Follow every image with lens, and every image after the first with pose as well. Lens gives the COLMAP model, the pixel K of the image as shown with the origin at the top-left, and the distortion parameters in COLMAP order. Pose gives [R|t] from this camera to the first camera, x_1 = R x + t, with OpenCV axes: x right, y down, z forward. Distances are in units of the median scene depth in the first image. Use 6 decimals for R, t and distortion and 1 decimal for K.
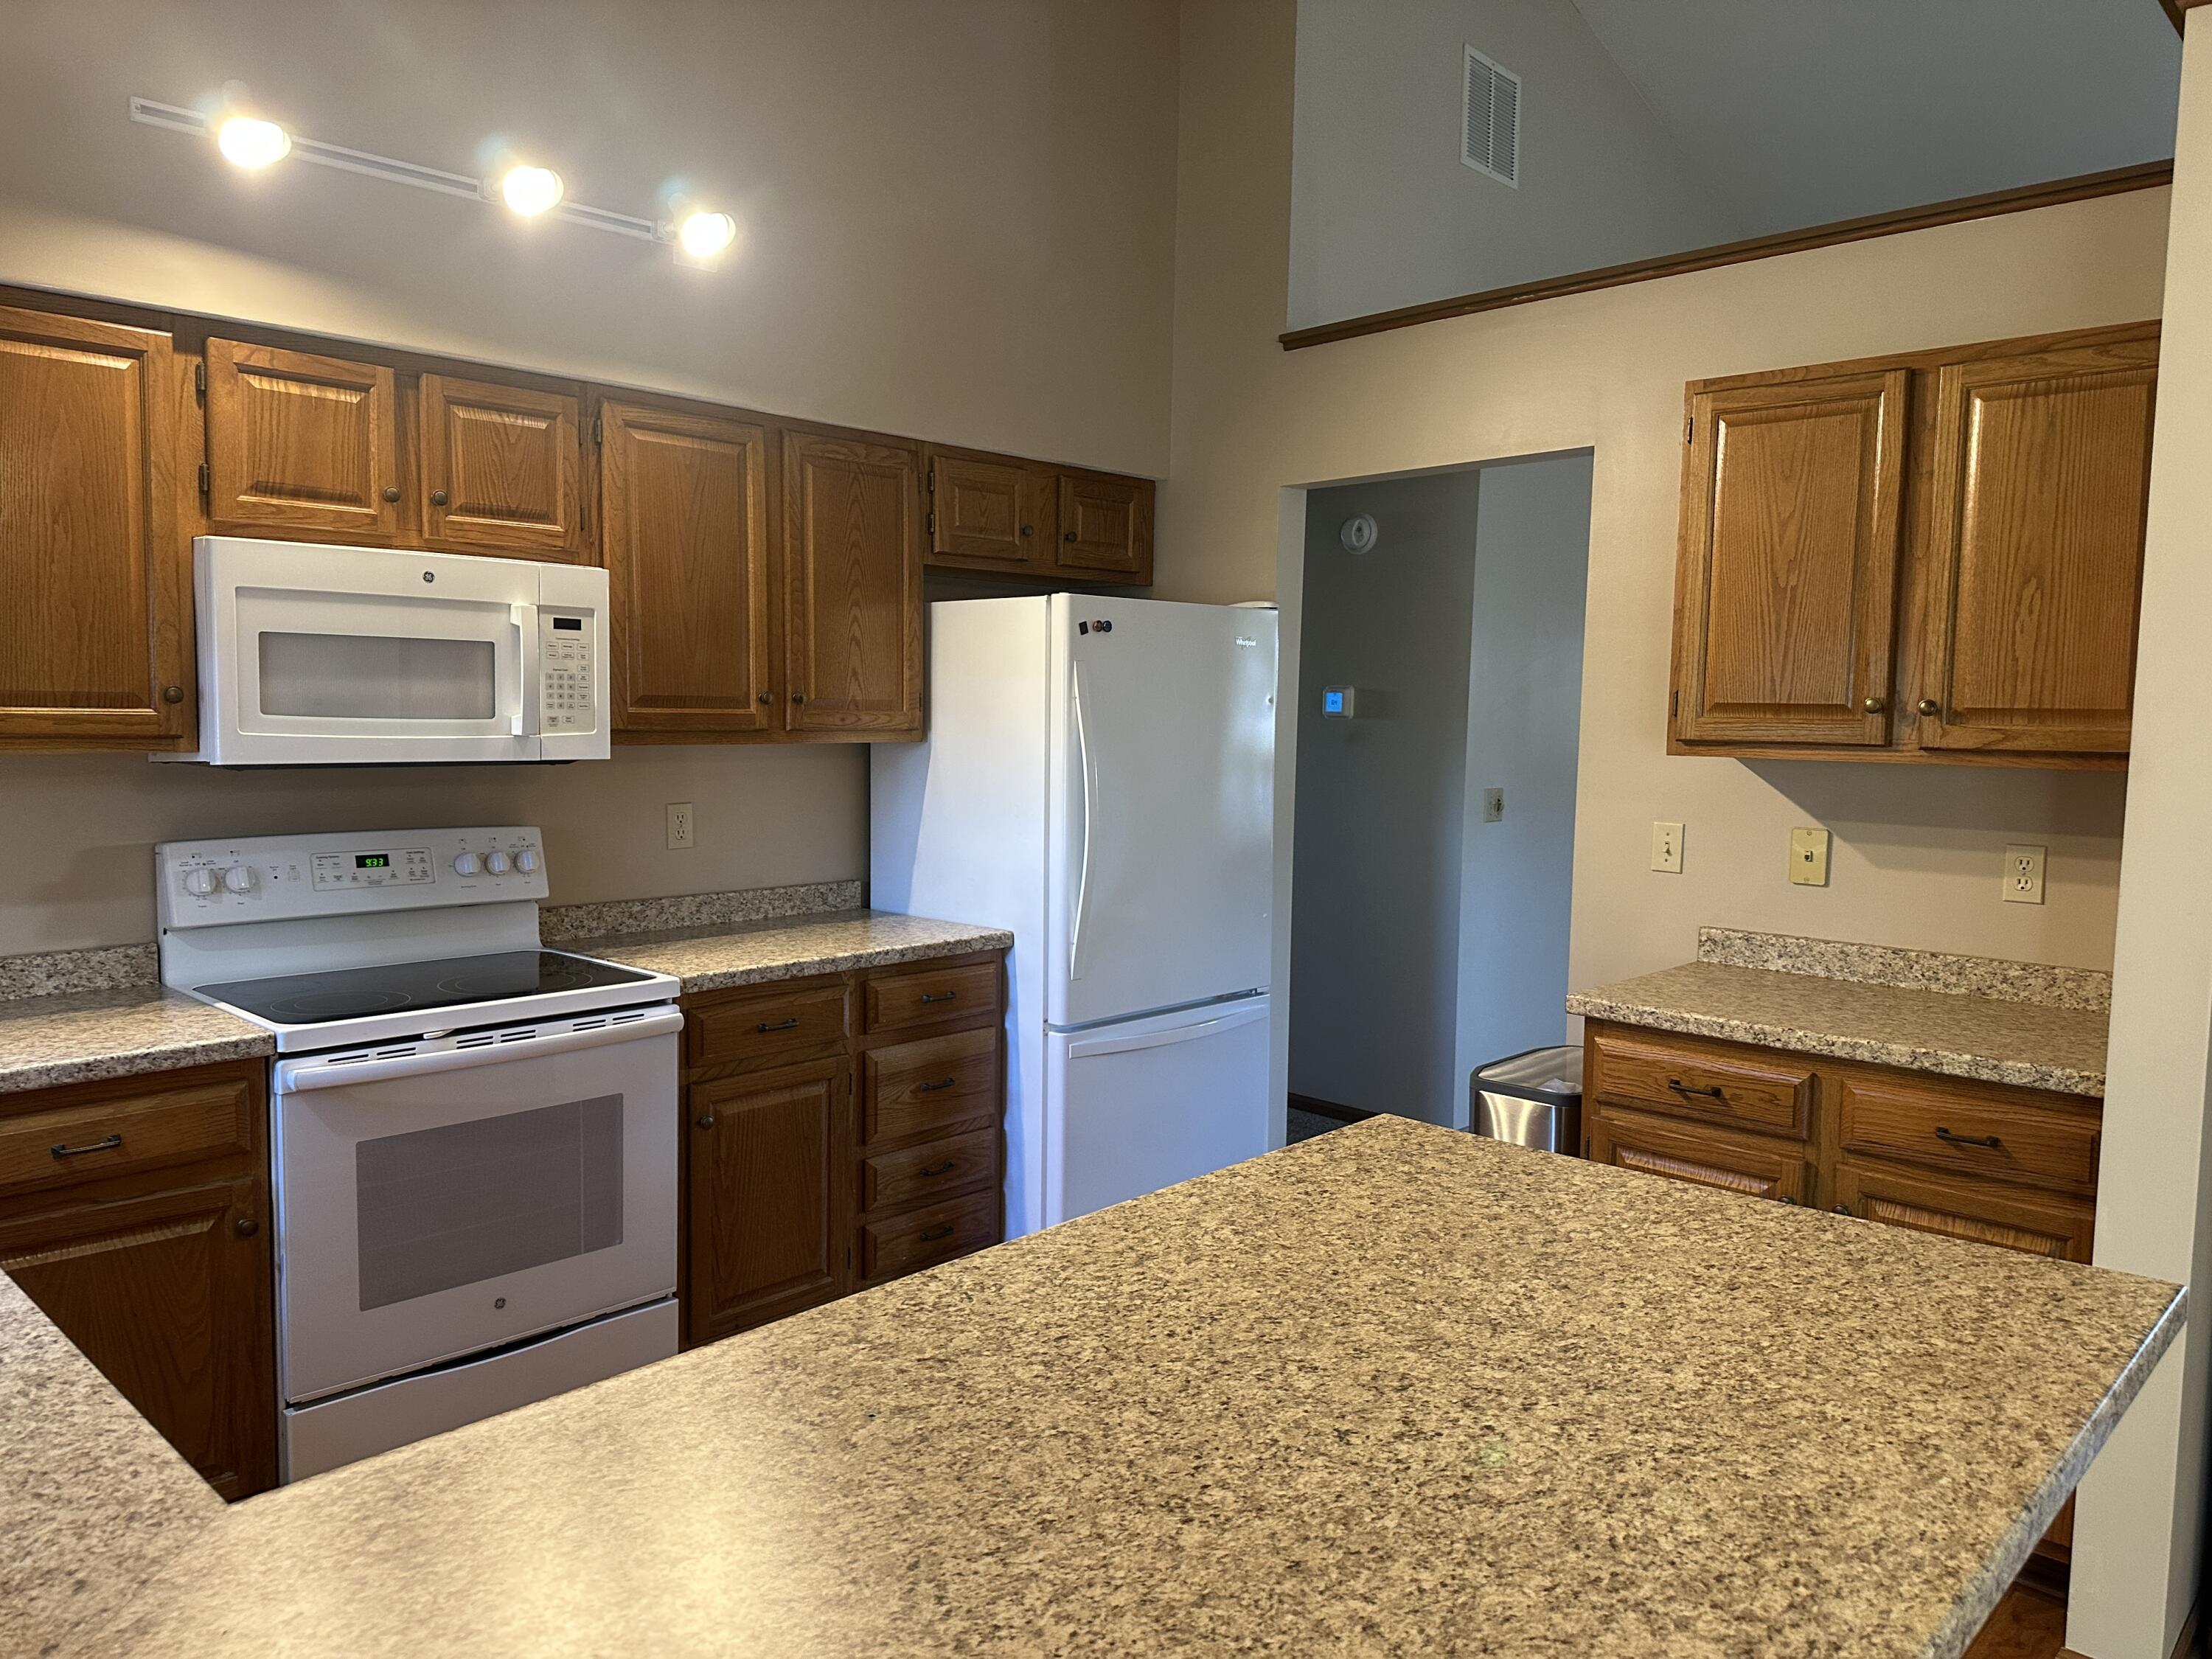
lens RADIAL K [[1558.4, 0, 1103.5], [0, 1558.4, 820.6], [0, 0, 1]] dist [0.071689, -0.102926]
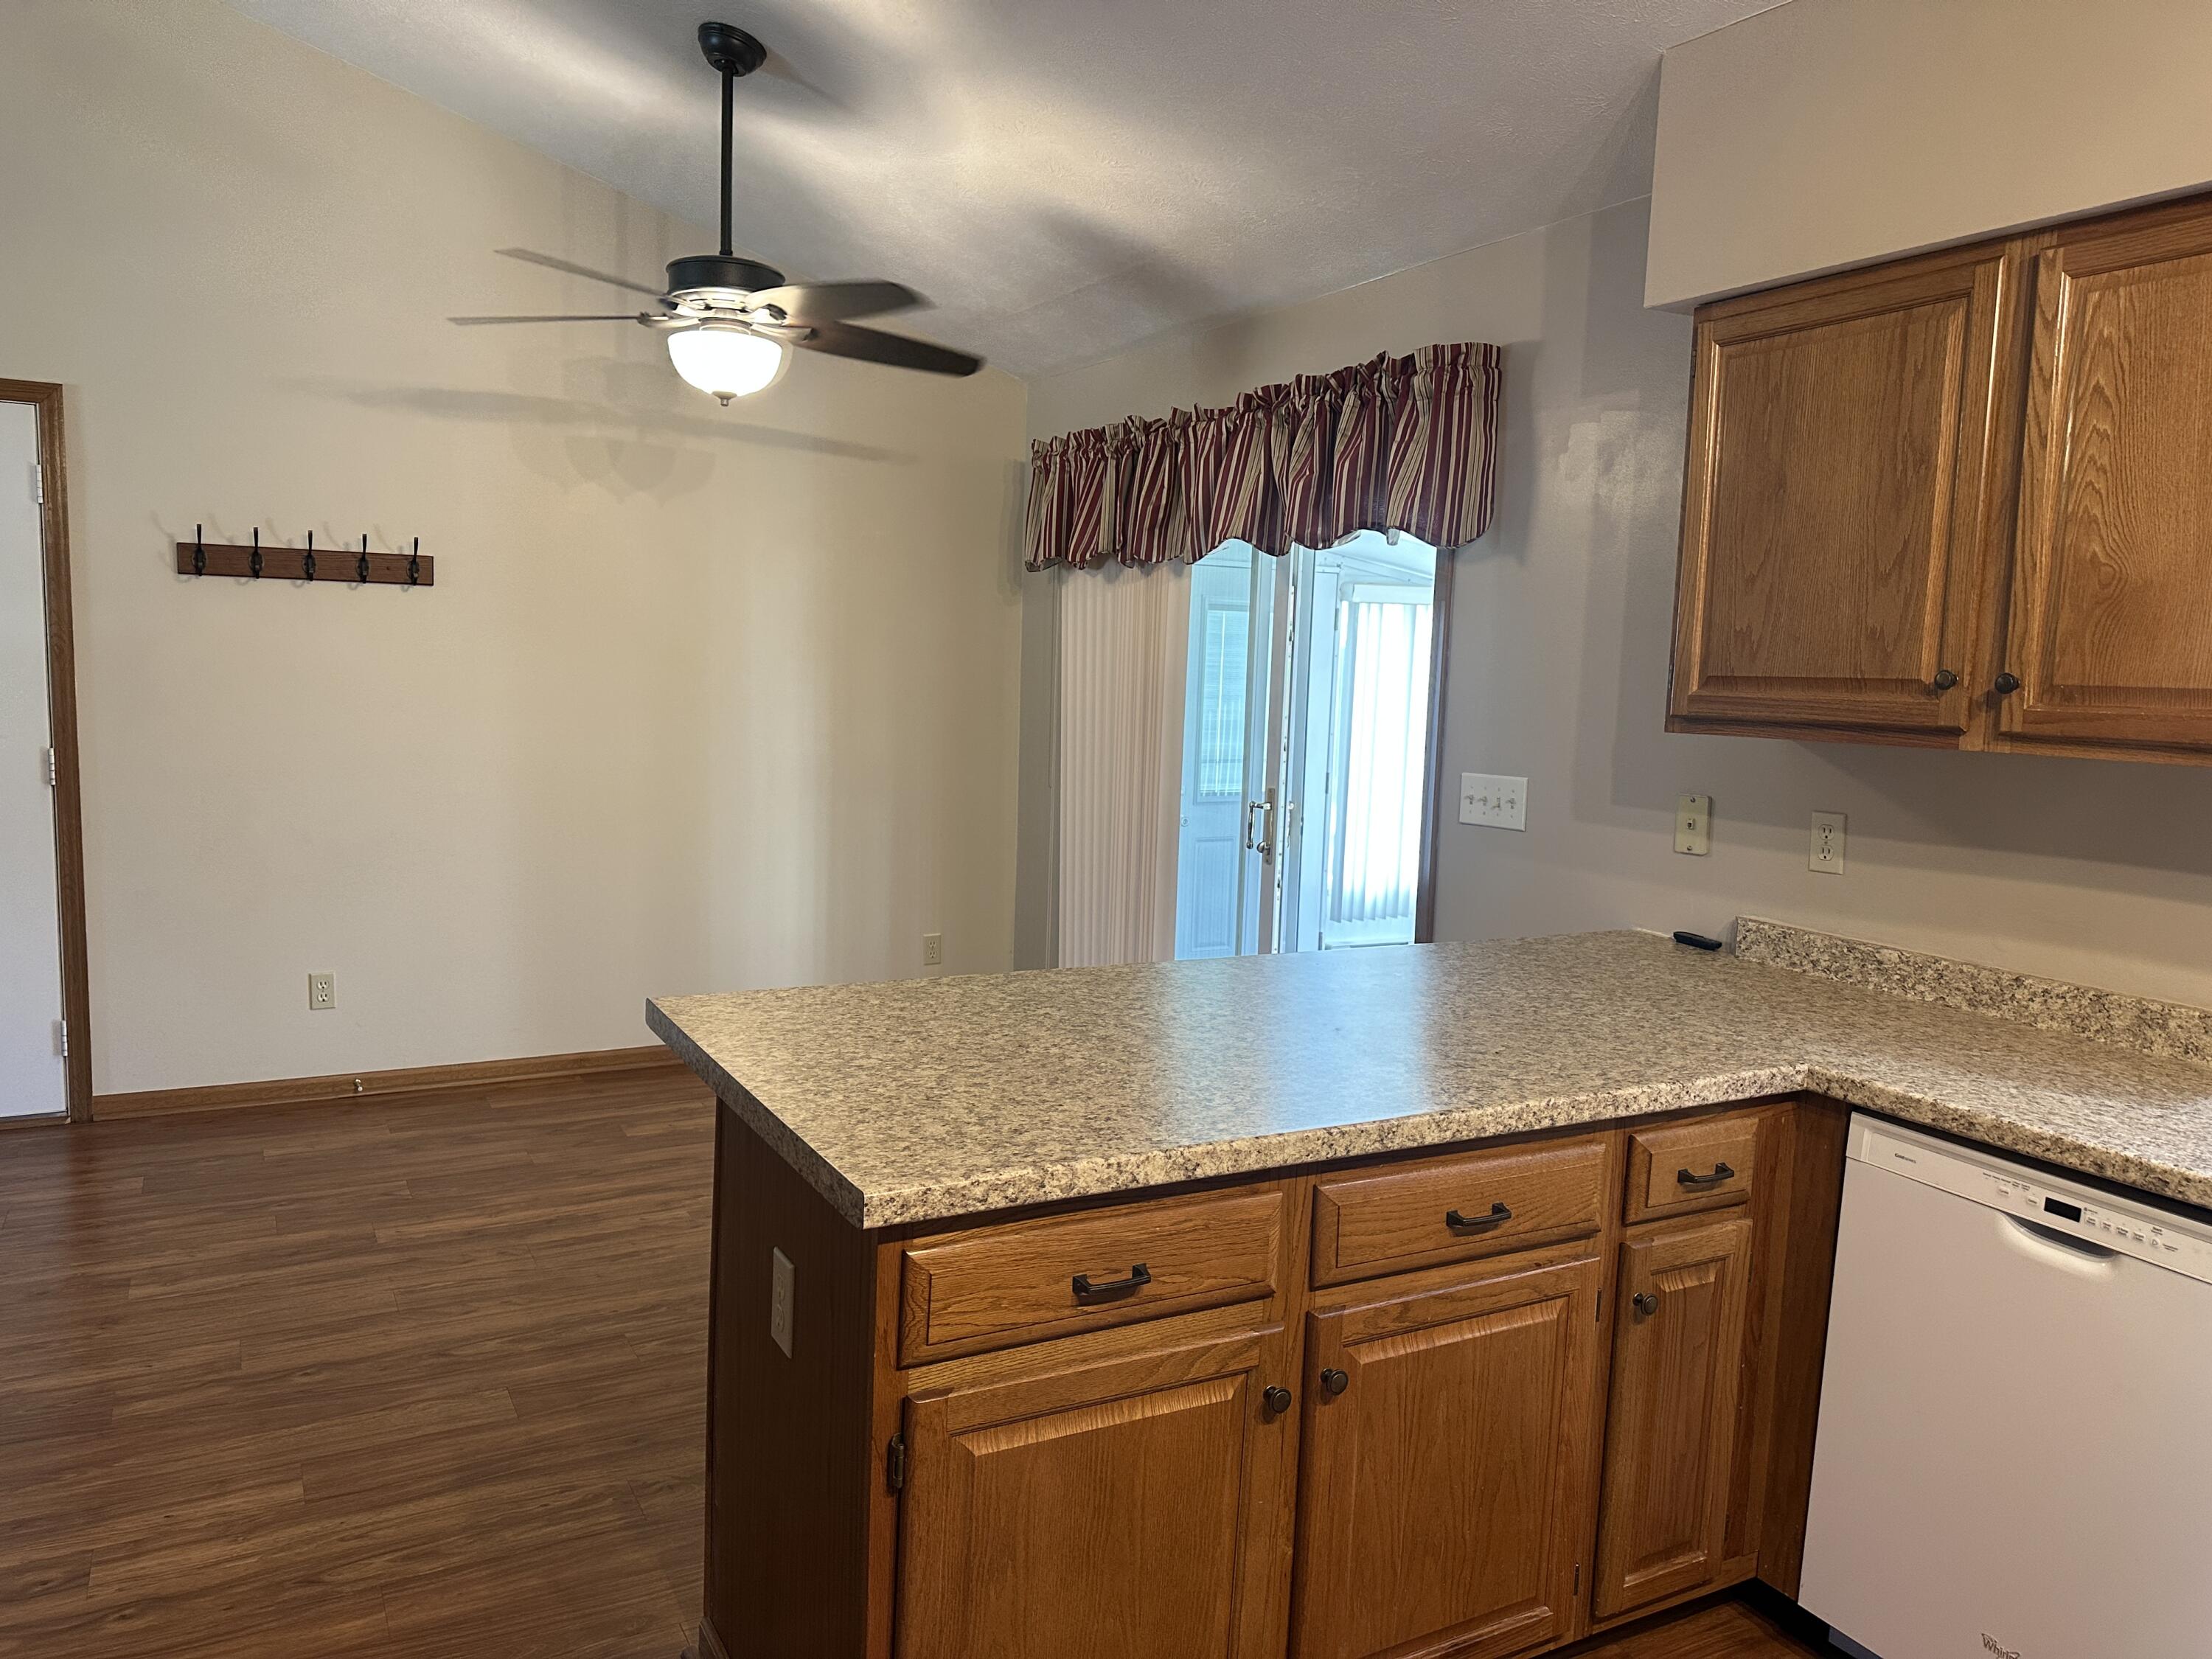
lens RADIAL K [[1558.4, 0, 1084.8], [0, 1558.4, 832.7], [0, 0, 1]] dist [0.071689, -0.102926]
pose [[-0.950631, -0.082998, 0.299018, -0.091569], [-0.027297, 0.982199, 0.185848, -0.086178], [-0.309120, 0.168511, -0.935975, 1.195207]]
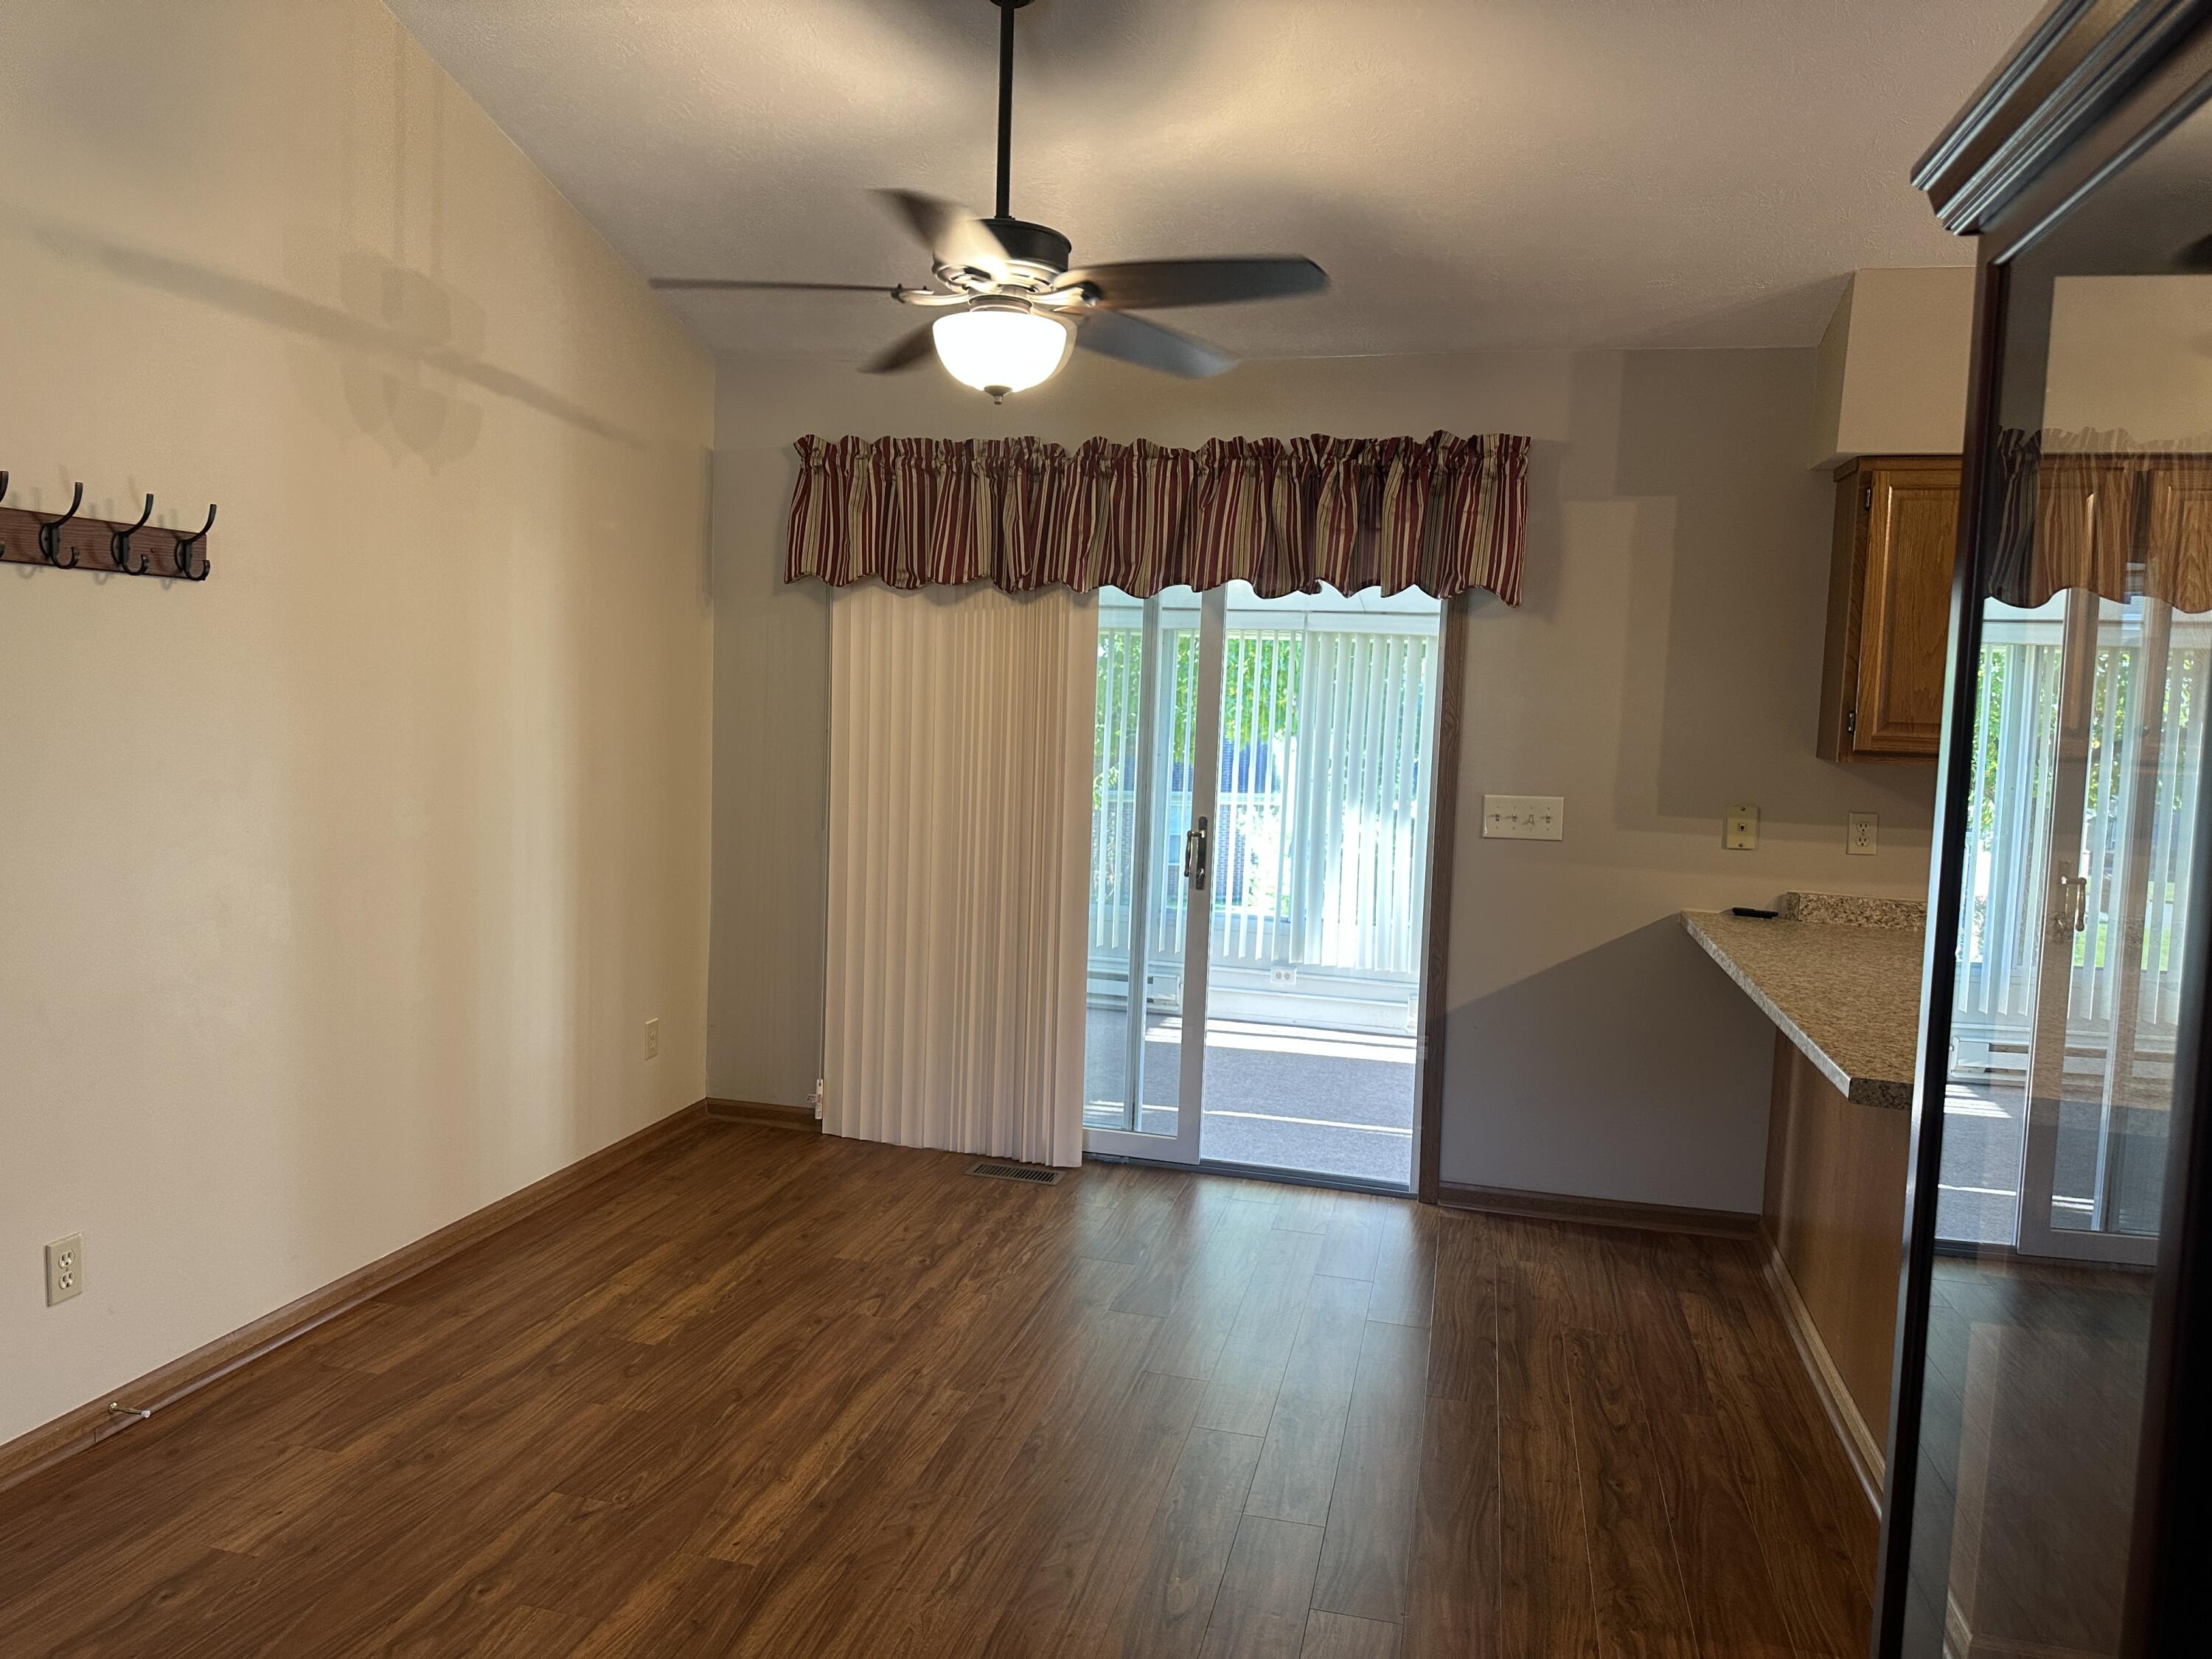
lens RADIAL K [[1558.4, 0, 1099.8], [0, 1558.4, 822.6], [0, 0, 1]] dist [0.071689, -0.102926]
pose [[-0.870287, -0.010322, -0.492437, 1.101570], [-0.089244, 0.986537, 0.137043, -0.051722], [0.484393, 0.163214, -0.859491, 1.009657]]
